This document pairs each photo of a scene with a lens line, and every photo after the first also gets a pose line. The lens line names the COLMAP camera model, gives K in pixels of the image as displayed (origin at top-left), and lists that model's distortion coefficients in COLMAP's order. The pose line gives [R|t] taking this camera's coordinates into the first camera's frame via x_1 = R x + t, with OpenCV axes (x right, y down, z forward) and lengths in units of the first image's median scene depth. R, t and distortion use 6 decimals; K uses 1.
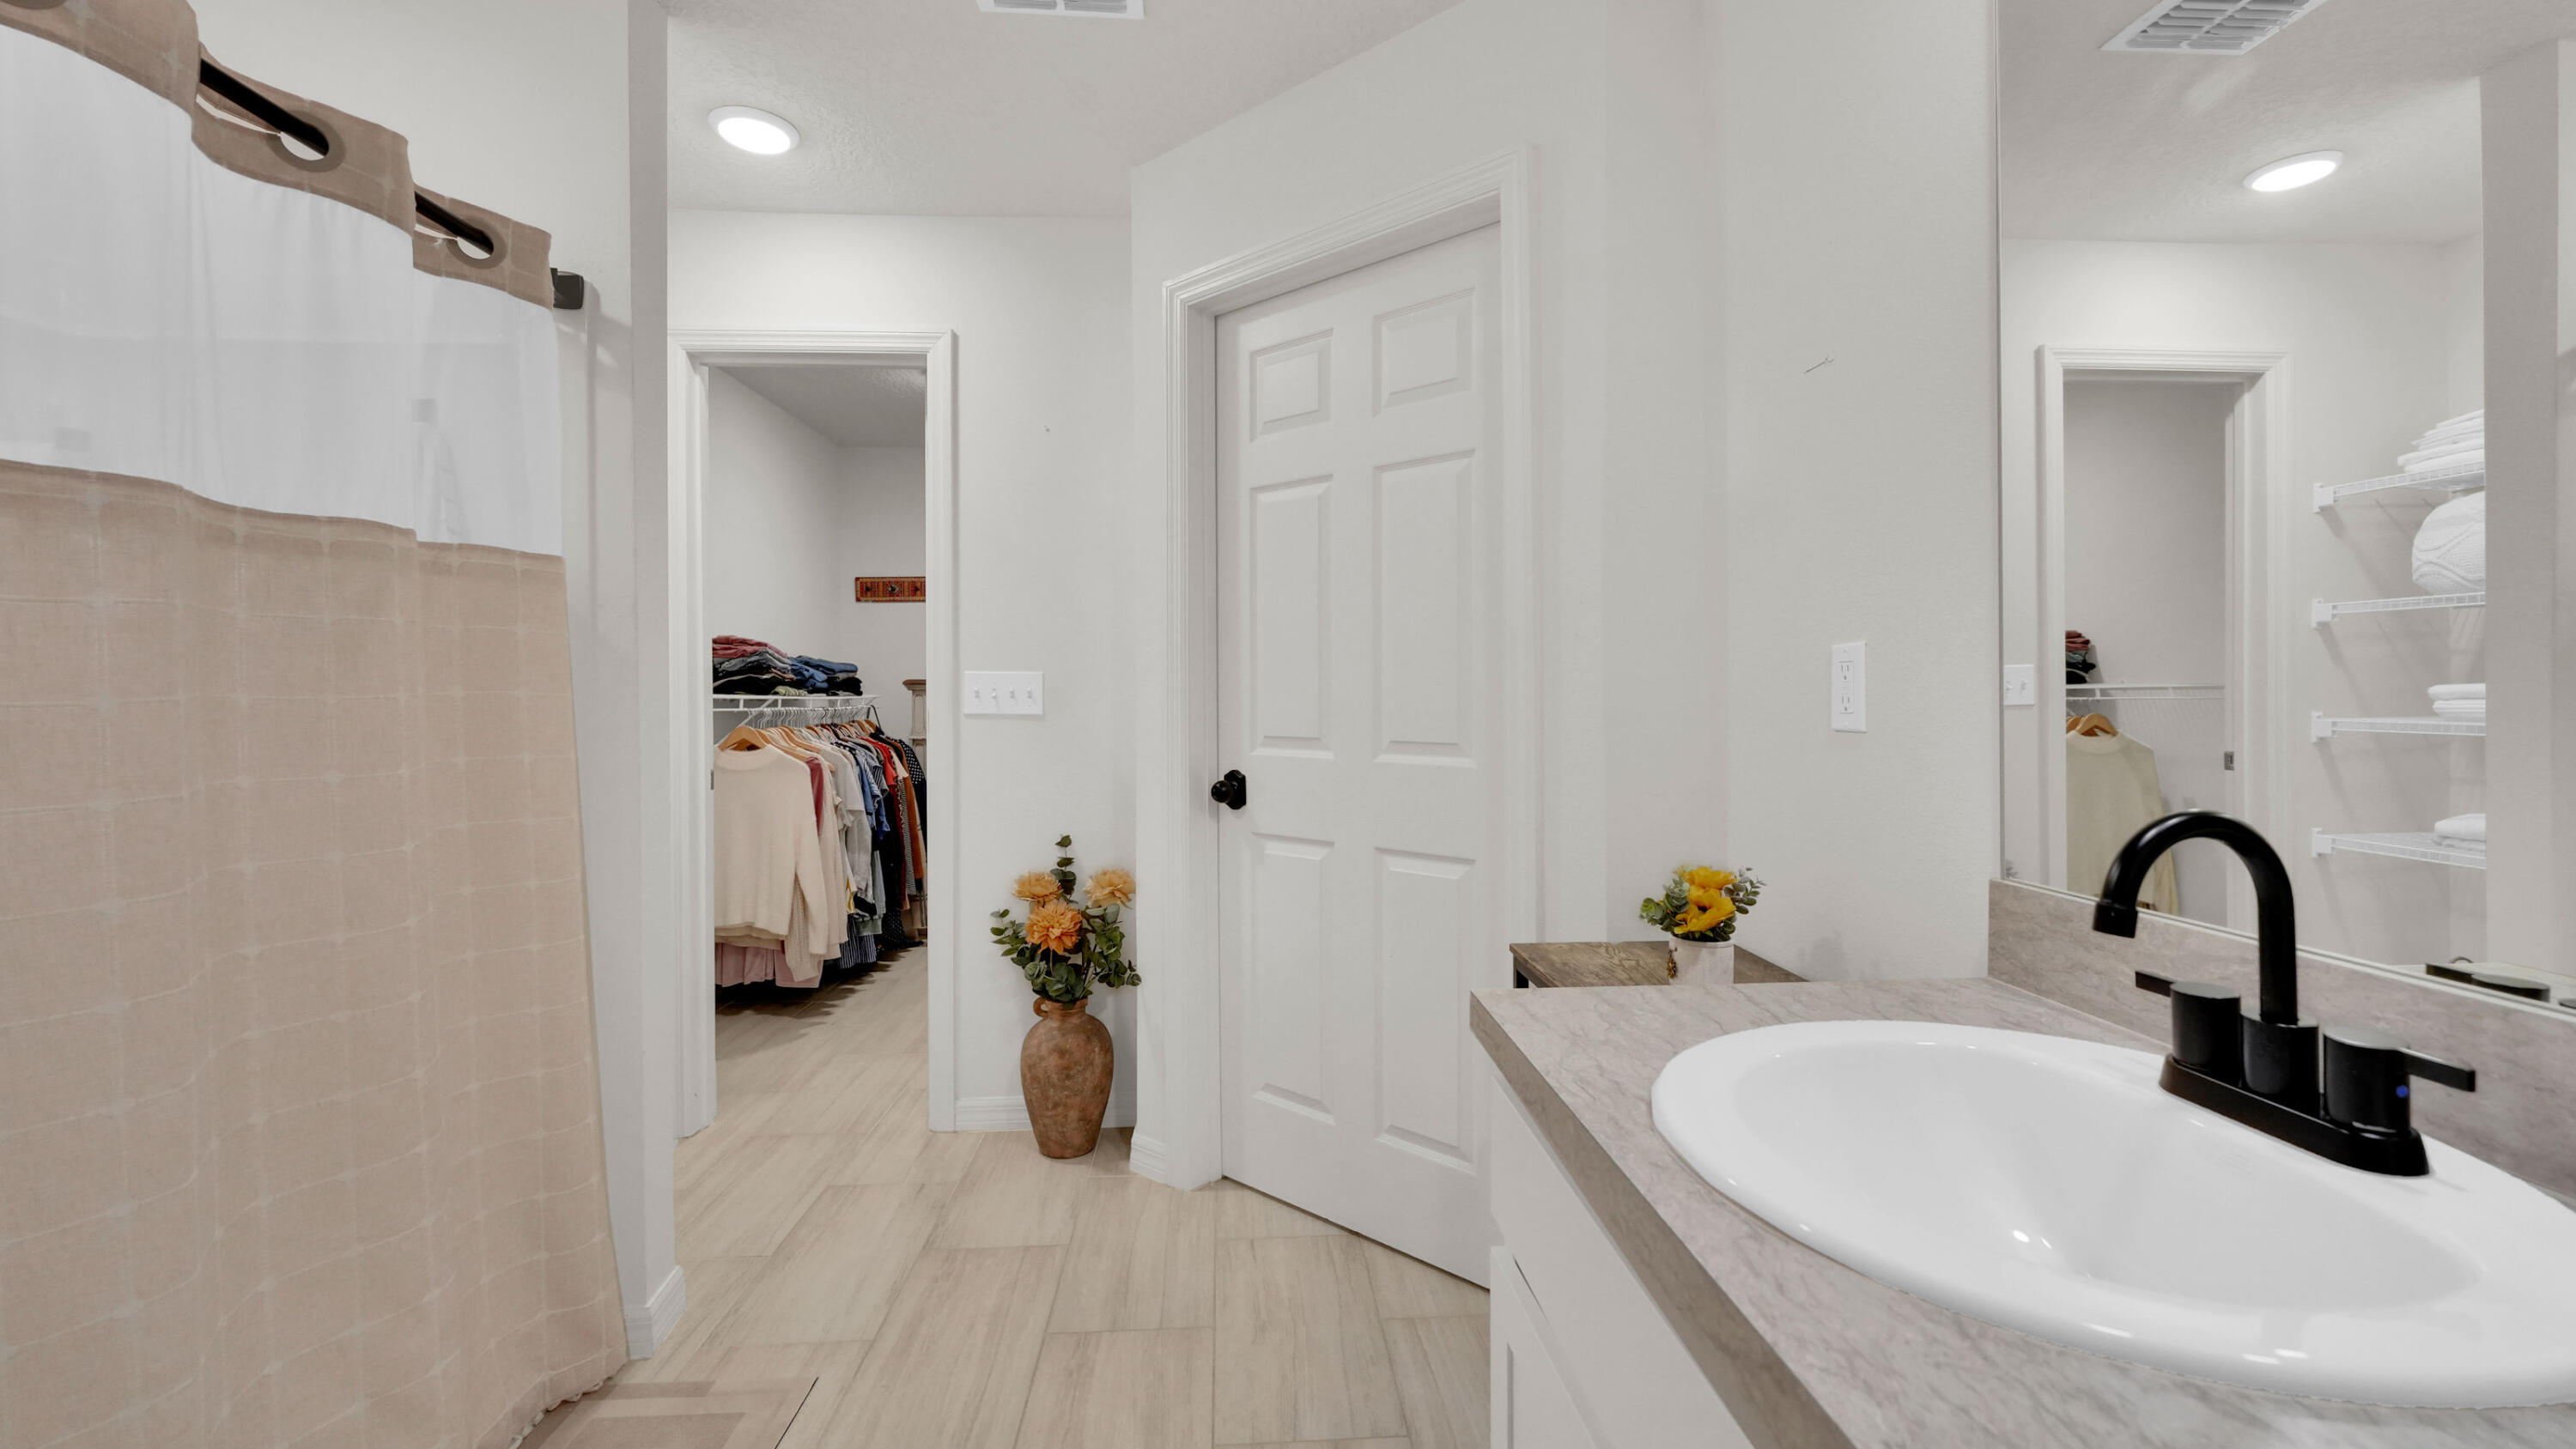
lens RADIAL K [[1041.3, 0, 1282.2], [0, 1041.3, 700.2], [0, 0, 1]] dist [-0.004703, -0.000608]
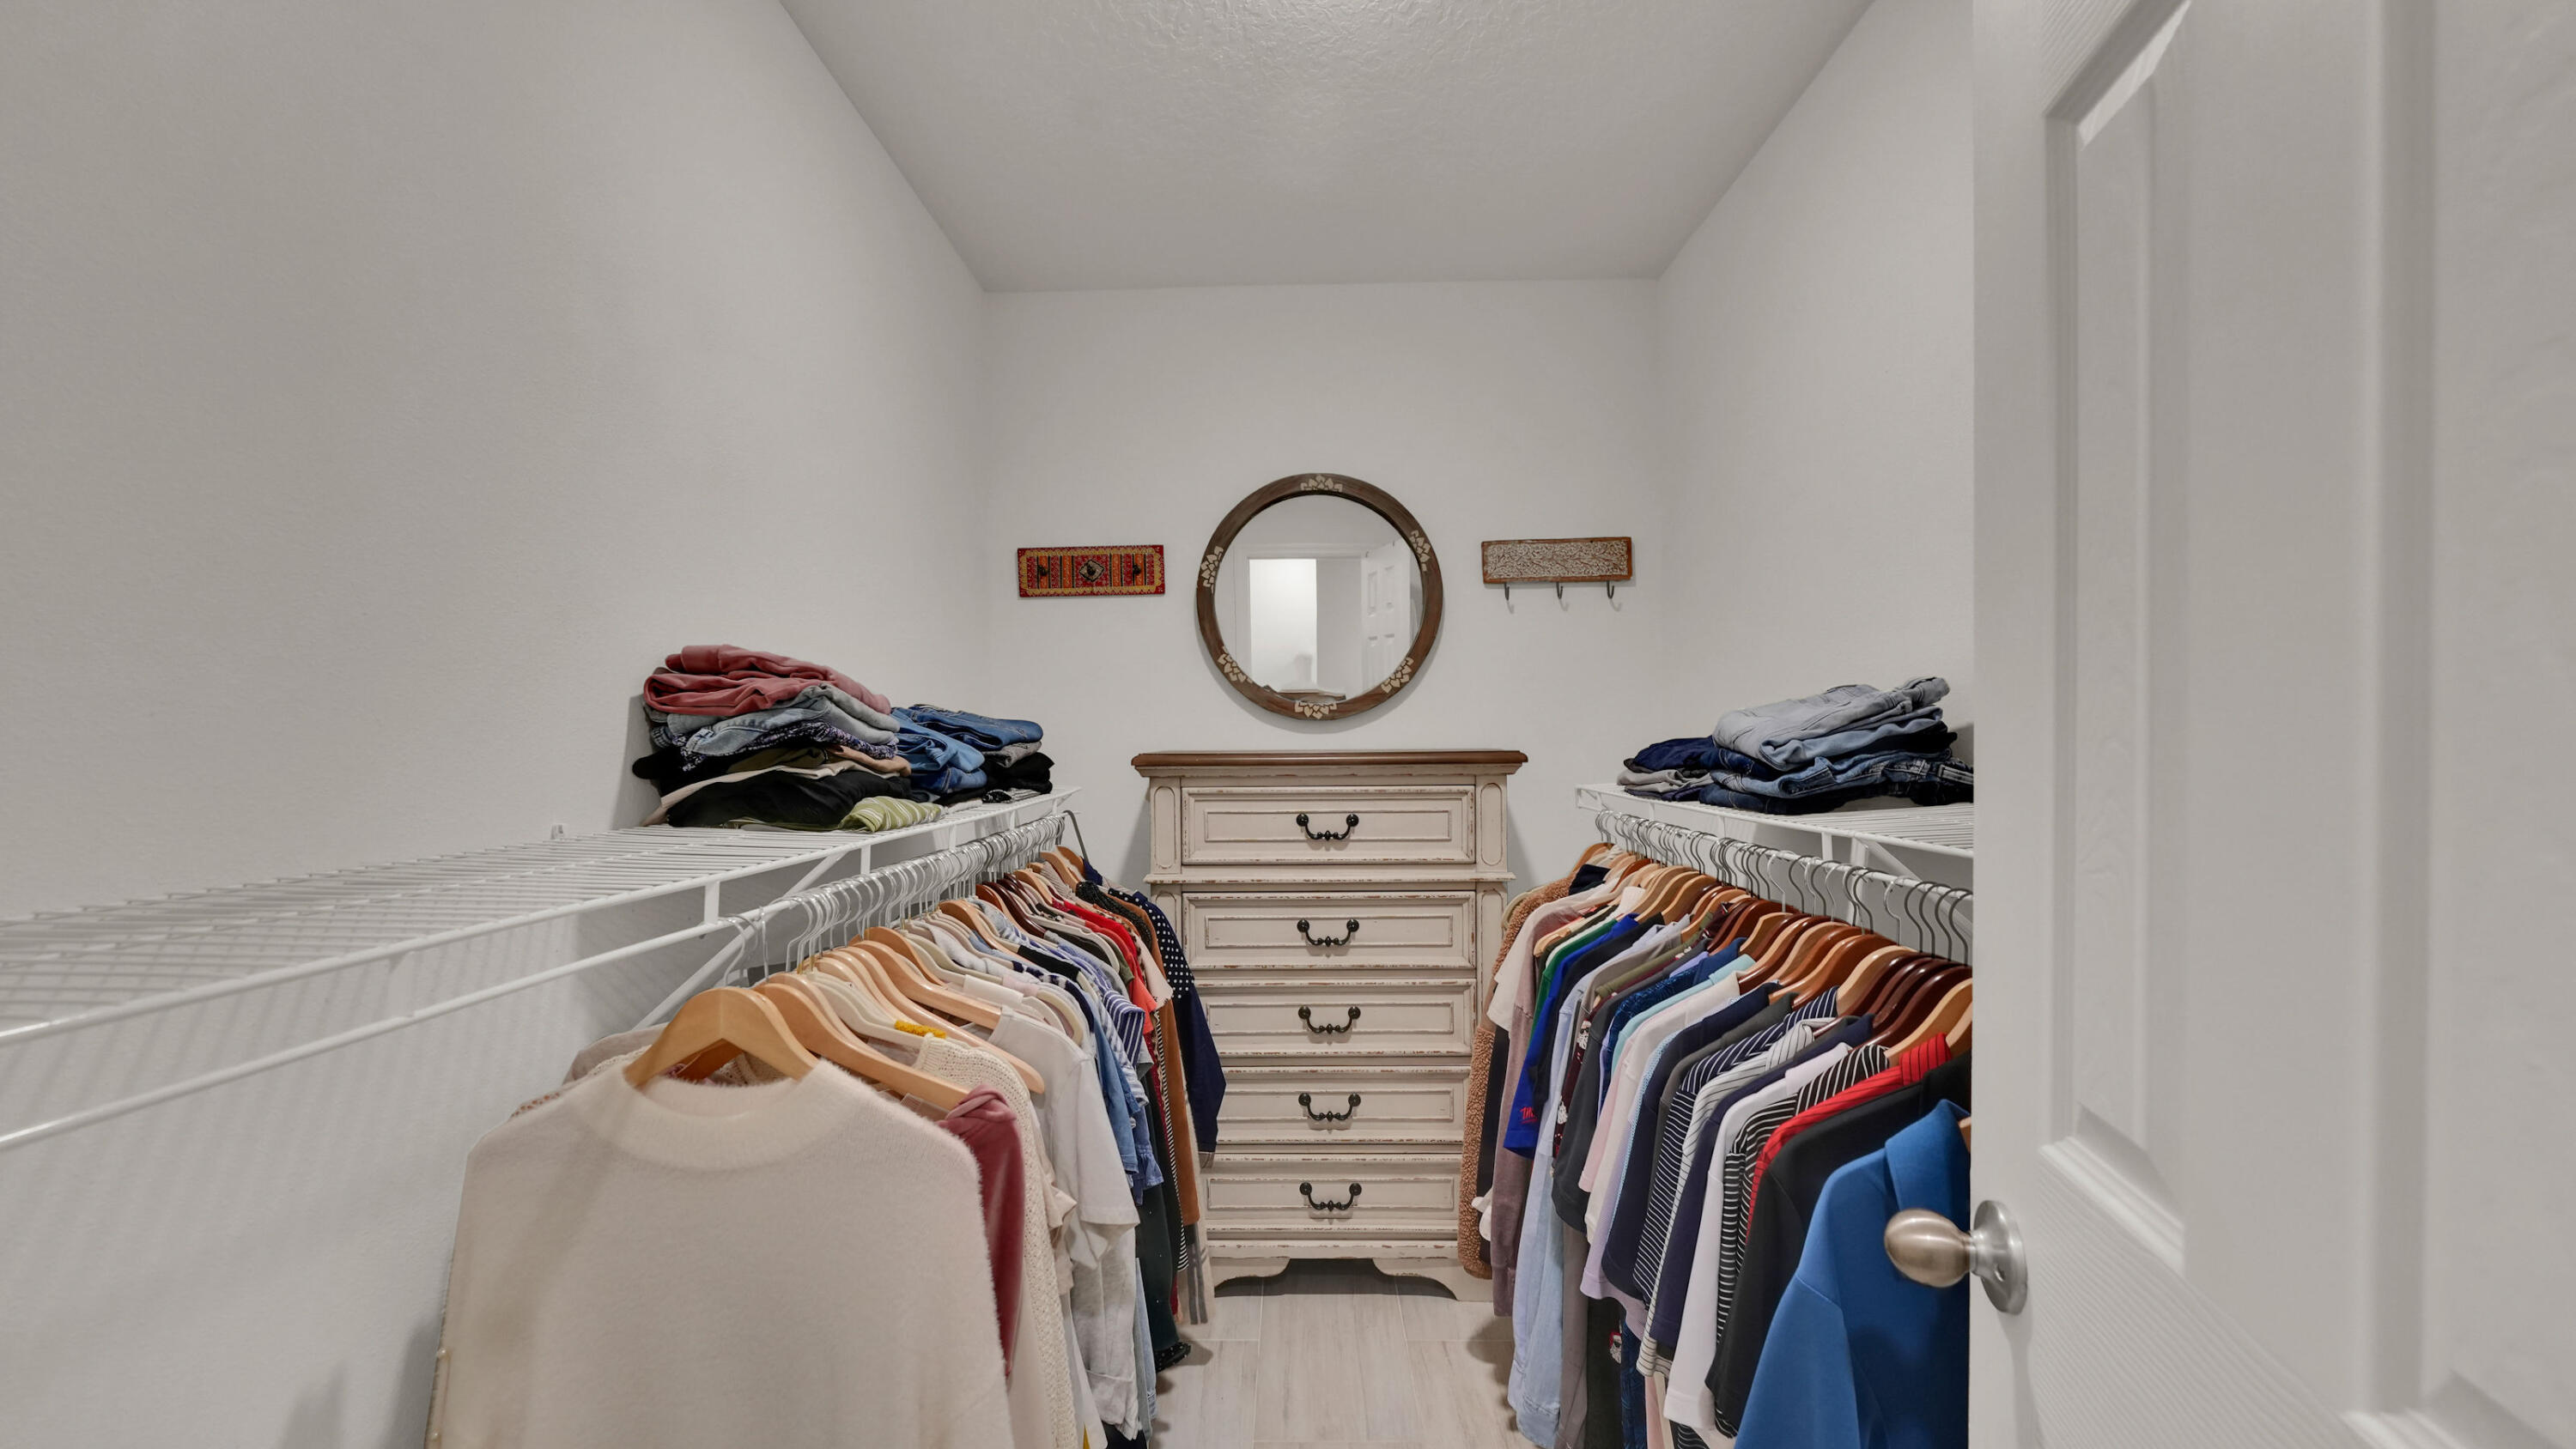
lens RADIAL K [[1041.3, 0, 1288.9], [0, 1041.3, 734.2], [0, 0, 1]] dist [-0.004703, -0.000608]
pose [[0.996999, -0.006310, -0.077161, -0.316521], [0.005704, 0.999951, -0.008073, -0.029943], [0.077208, 0.007608, 0.996986, 0.666140]]
